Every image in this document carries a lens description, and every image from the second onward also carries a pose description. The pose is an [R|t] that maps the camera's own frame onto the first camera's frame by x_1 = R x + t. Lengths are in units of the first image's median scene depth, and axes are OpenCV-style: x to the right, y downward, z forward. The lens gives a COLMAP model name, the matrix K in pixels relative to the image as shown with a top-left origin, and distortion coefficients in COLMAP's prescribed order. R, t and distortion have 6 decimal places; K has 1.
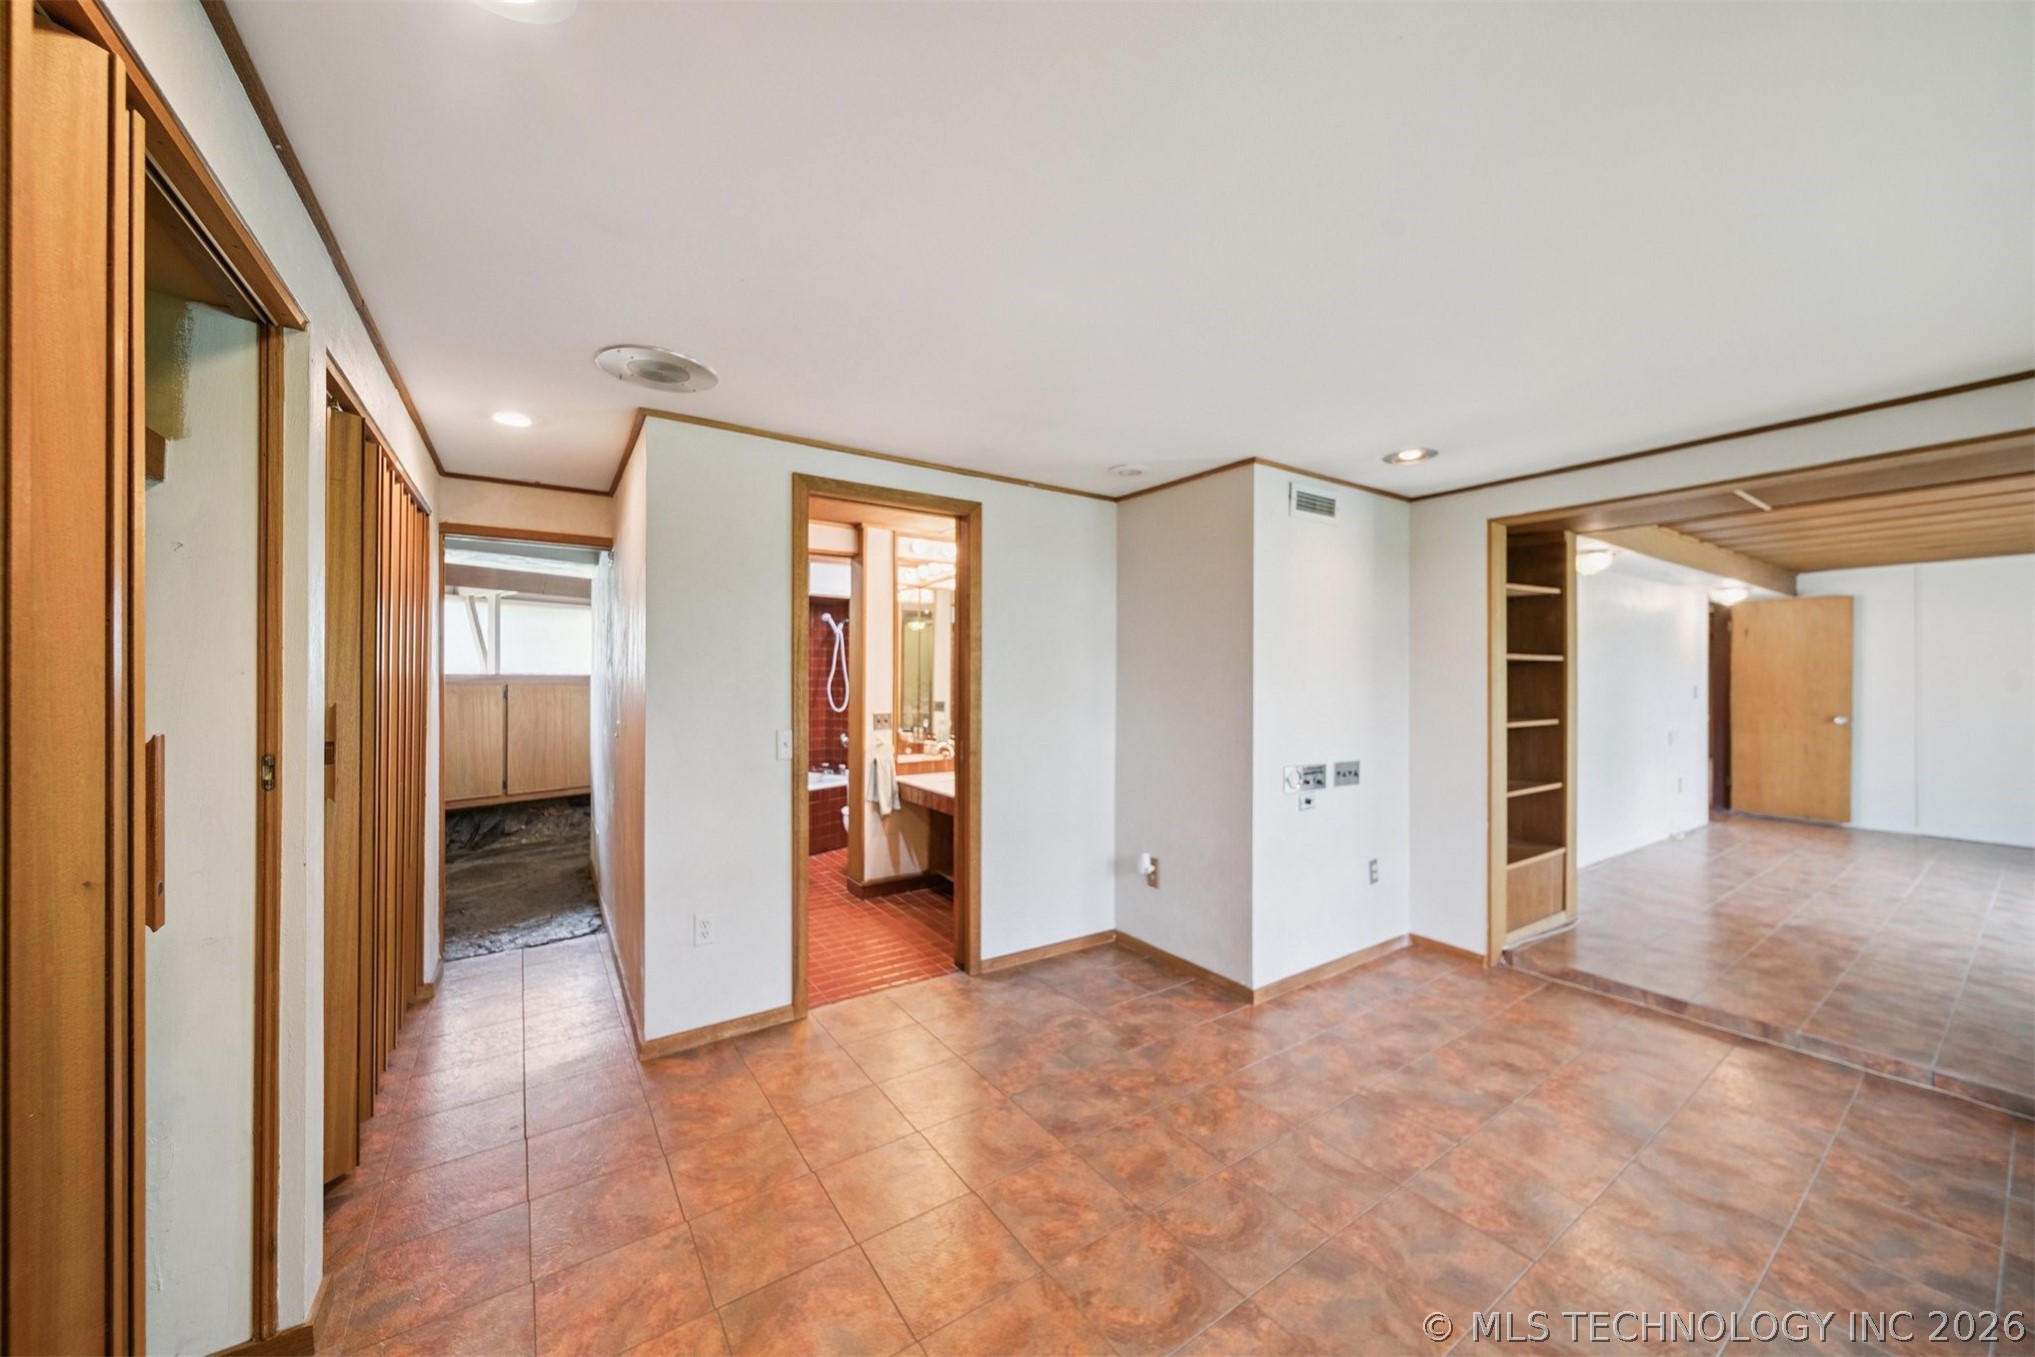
lens RADIAL K [[738.0, 0, 1022.2], [0, 738.0, 686.0], [0, 0, 1]] dist [-0.002129, -0.000332]
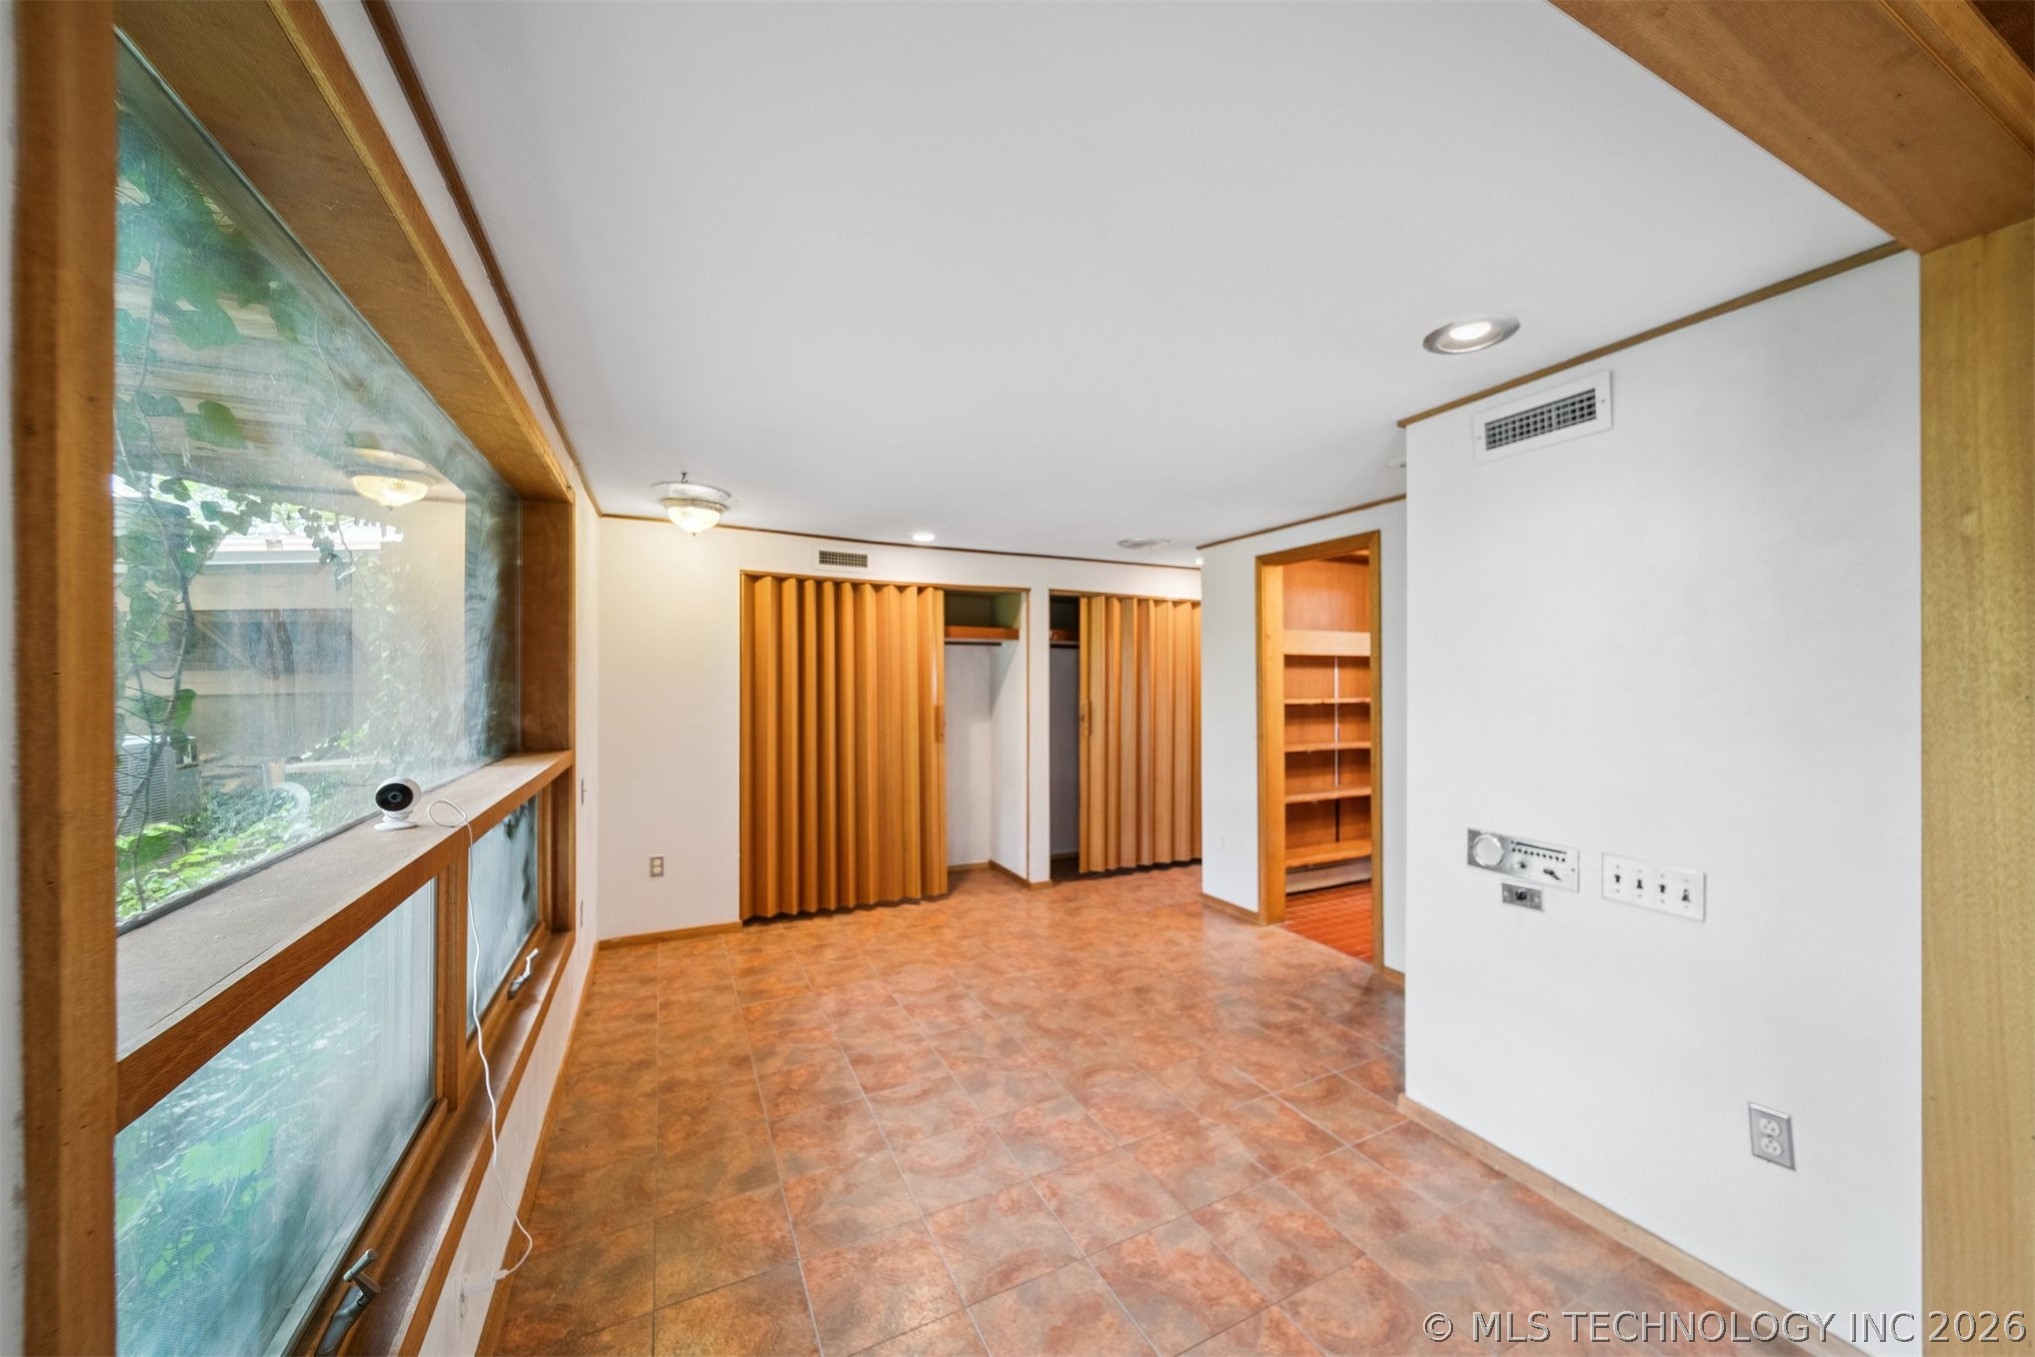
lens RADIAL K [[738.0, 0, 1022.2], [0, 738.0, 686.0], [0, 0, 1]] dist [-0.002129, -0.000332]
pose [[-0.146173, 0.003051, -0.989254, 1.417289], [-0.021997, 0.999738, 0.006334, -0.020967], [0.989014, 0.022686, -0.146068, 0.871434]]
